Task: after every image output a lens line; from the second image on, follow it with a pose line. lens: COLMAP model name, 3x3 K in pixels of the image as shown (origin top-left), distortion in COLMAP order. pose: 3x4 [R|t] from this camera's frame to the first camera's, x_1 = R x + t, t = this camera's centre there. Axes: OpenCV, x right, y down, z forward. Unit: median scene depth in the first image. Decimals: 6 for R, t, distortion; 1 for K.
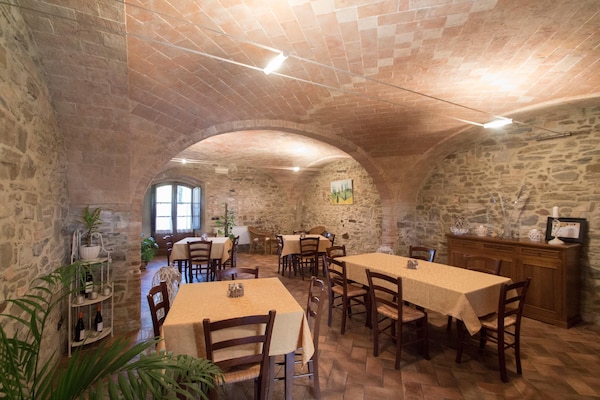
lens RADIAL K [[293.8, 0, 299.4], [0, 293.8, 203.3], [0, 0, 1]] dist [0.001167, -0.000377]
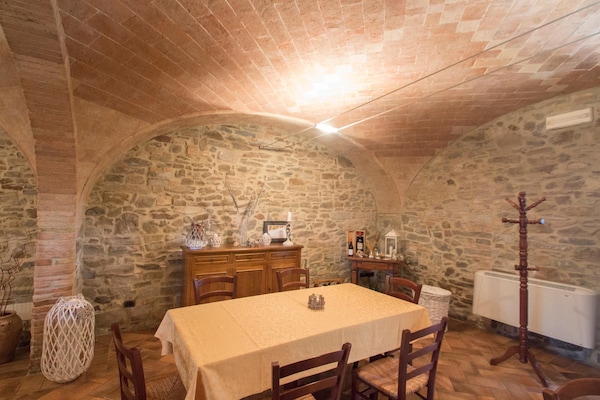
lens RADIAL K [[293.8, 0, 299.4], [0, 293.8, 199.8], [0, 0, 1]] dist [0.001167, -0.000377]
pose [[-0.025835, 0.034313, 0.999077, -0.207347], [-0.024946, 0.999077, -0.034958, 0.002631], [-0.999355, -0.025827, -0.024955, 0.788121]]
